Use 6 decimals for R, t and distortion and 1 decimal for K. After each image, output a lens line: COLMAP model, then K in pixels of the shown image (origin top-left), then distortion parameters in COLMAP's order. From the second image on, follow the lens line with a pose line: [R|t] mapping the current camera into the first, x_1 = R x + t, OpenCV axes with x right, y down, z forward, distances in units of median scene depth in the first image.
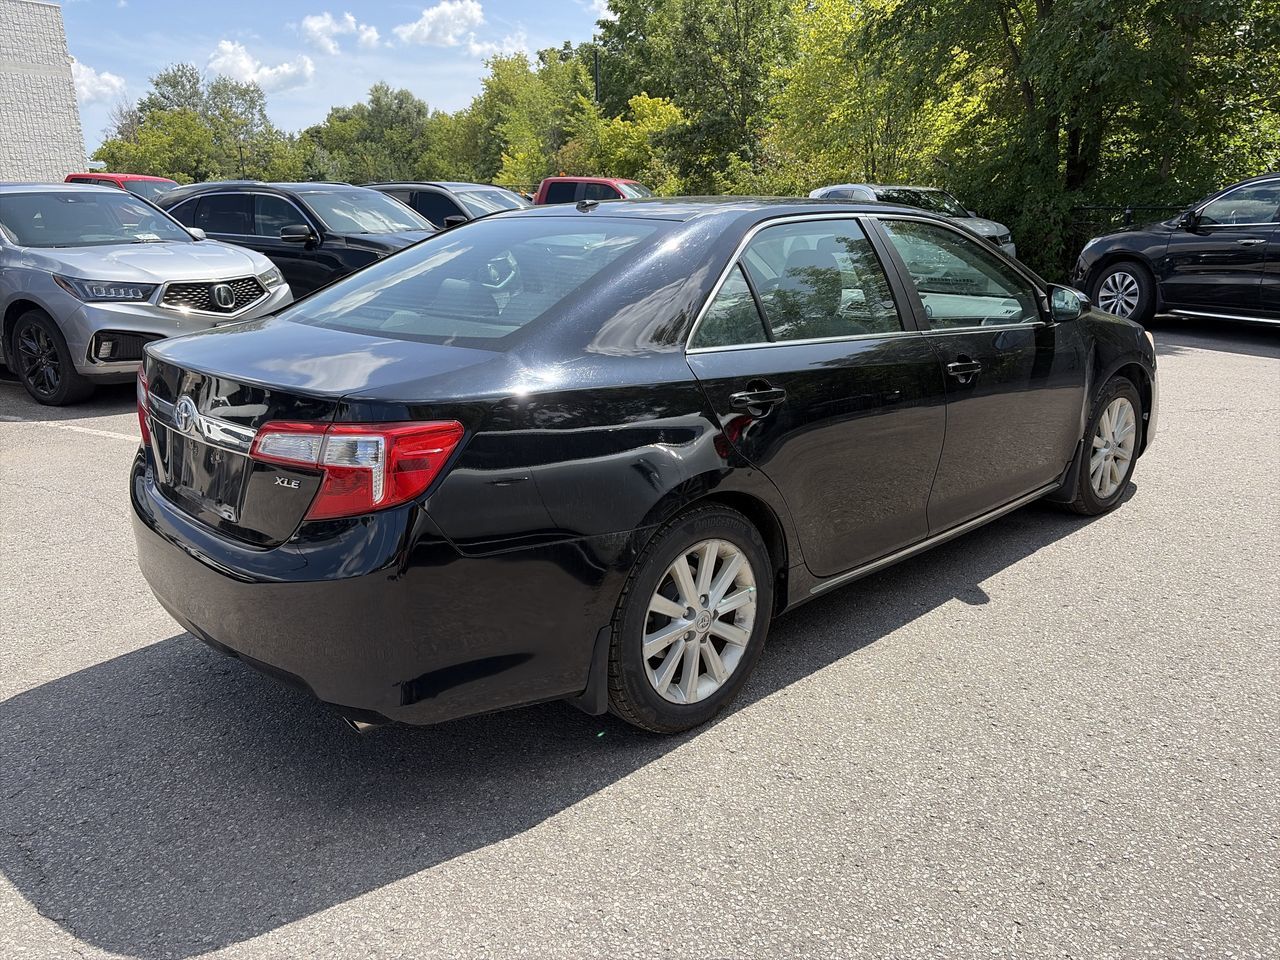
lens RADIAL K [[1036.5, 0, 640.0], [0, 1036.5, 480.0], [0, 0, 1]] dist [0.027092, -0.000591]
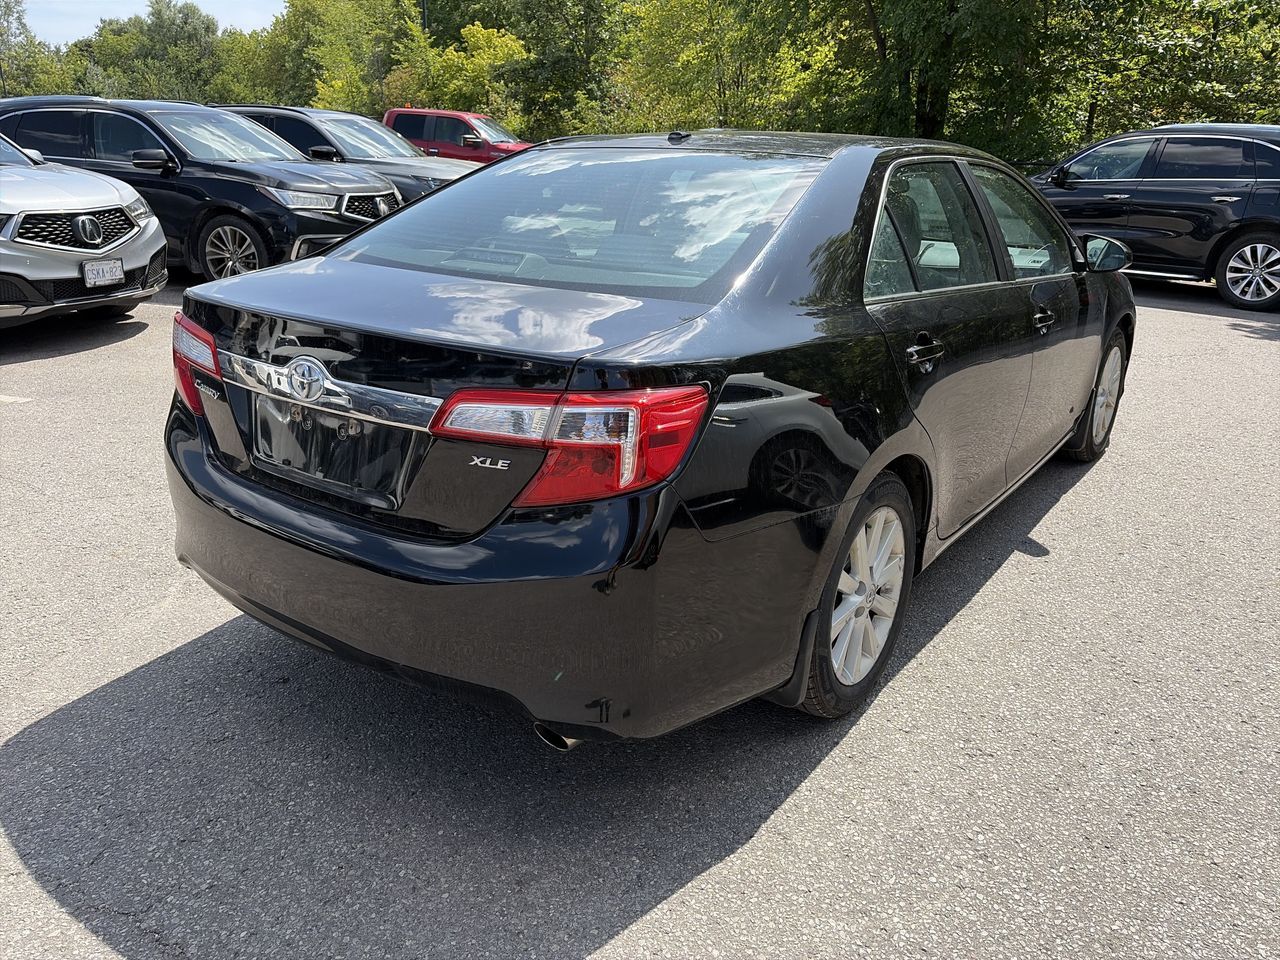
lens RADIAL K [[1031.8, 0, 665.0], [0, 1031.8, 464.2], [0, 0, 1]] dist [0.056376, -0.067540]
pose [[0.977993, -0.027838, 0.206771, -0.110627], [0.019874, 0.998982, 0.040498, -0.007917], [-0.207687, -0.035497, 0.977551, 0.047982]]
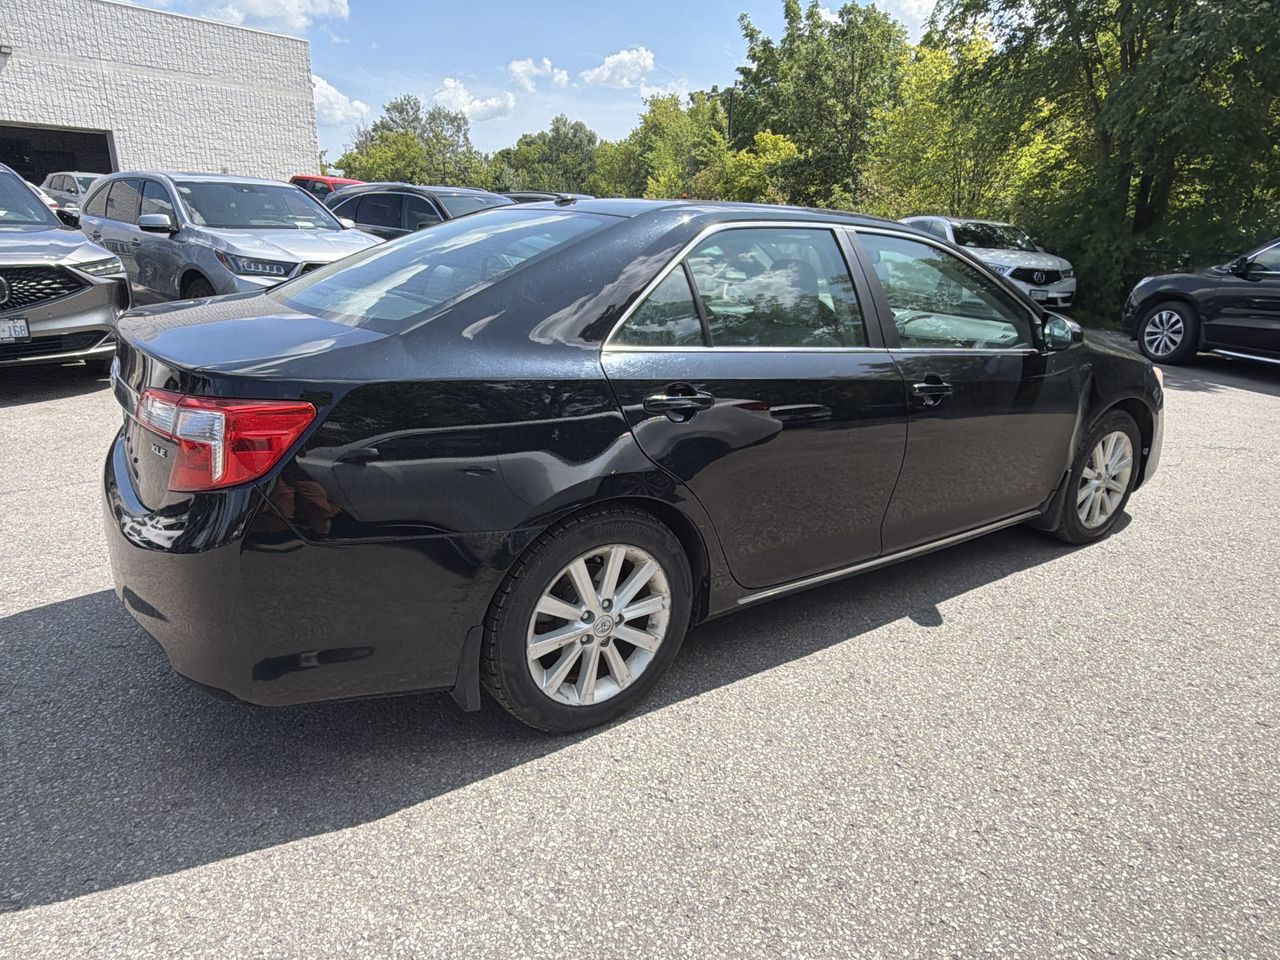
lens RADIAL K [[847.3, 0, 643.7], [0, 847.3, 484.7], [0, 0, 1]] dist [-0.009548, 0.019097]
pose [[0.987590, 0.095558, -0.124641, 0.067122], [-0.090696, 0.994900, 0.044135, -0.012930], [0.128223, -0.032283, 0.991220, 0.075776]]
